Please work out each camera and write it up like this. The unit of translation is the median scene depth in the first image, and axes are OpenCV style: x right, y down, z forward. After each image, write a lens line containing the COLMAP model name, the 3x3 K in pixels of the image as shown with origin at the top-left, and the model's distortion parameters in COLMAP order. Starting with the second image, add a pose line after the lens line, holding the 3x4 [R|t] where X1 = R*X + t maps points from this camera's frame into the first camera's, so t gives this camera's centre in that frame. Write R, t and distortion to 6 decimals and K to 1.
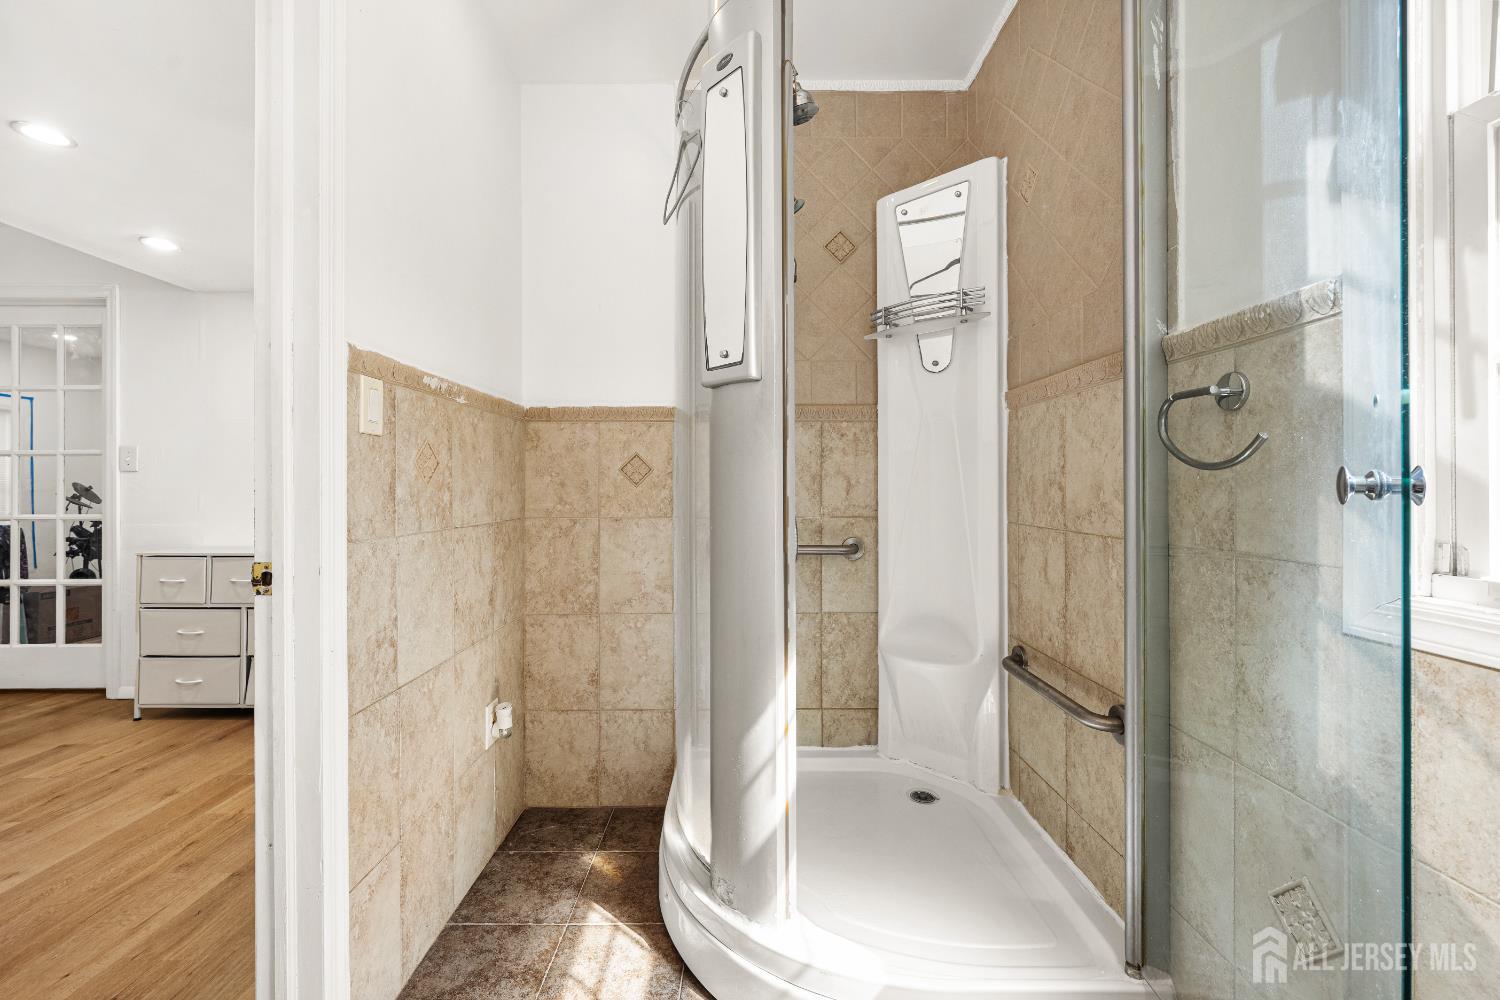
lens RADIAL K [[617.3, 0, 748.7], [0, 617.3, 489.8], [0, 0, 1]] dist [0.003289, 0.000282]
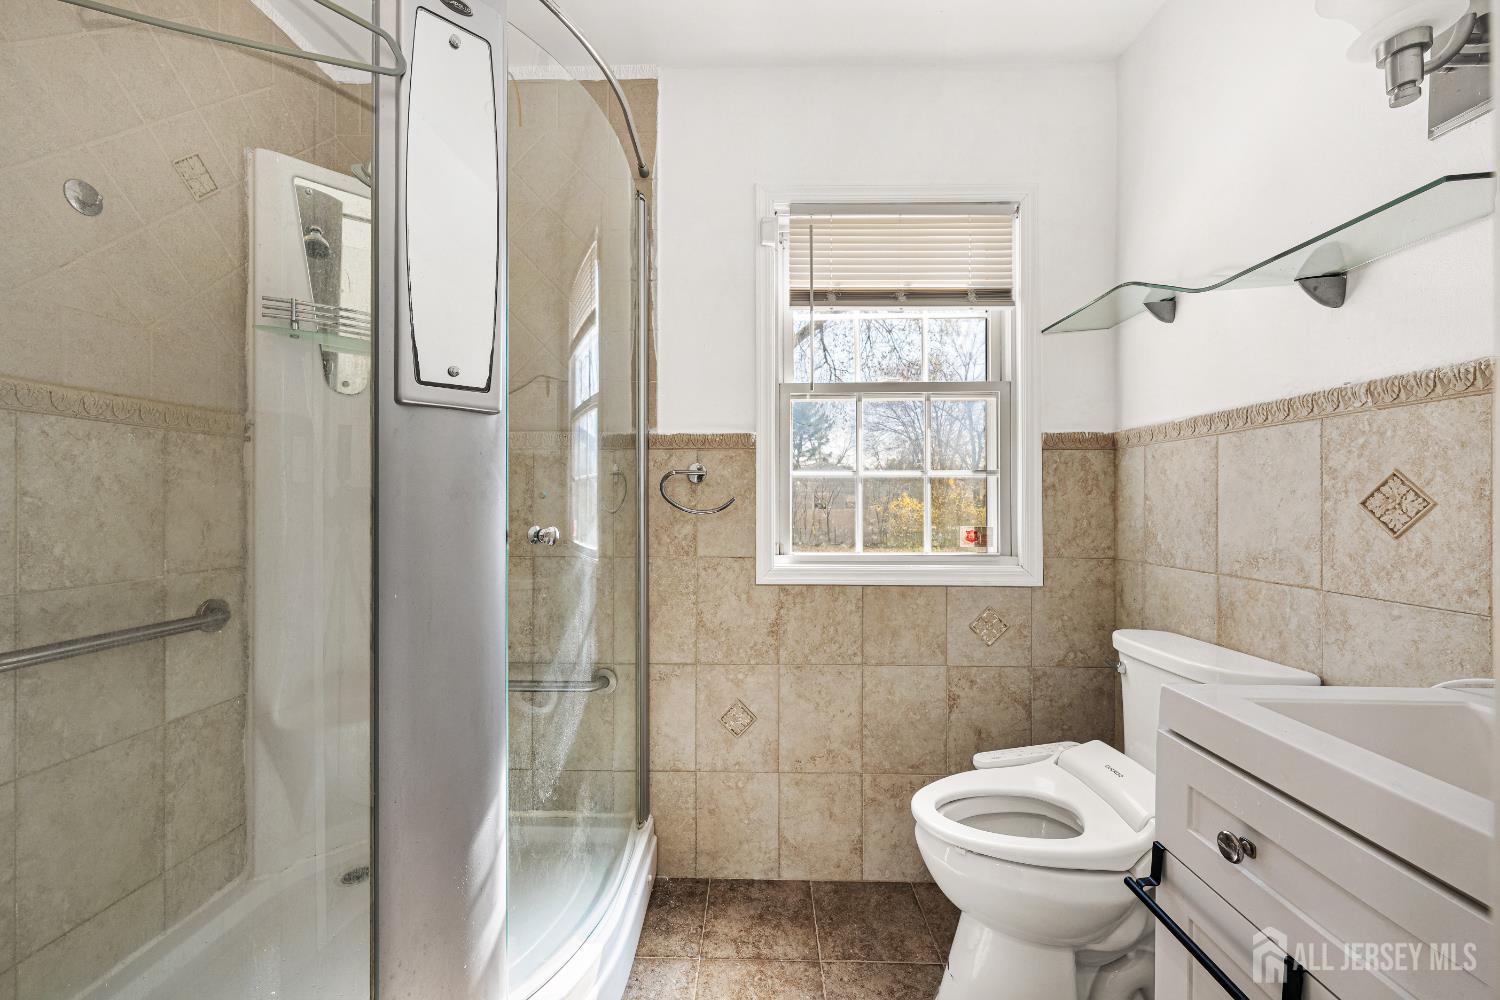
lens RADIAL K [[583.4, 0, 747.2], [0, 583.4, 501.2], [0, 0, 1]] dist [0.000269, 0.000040]
pose [[0.013490, 0.001675, 0.999908, -0.486743], [0.002864, 0.999994, -0.001714, -0.031497], [-0.999905, 0.002887, 0.013485, 0.382283]]
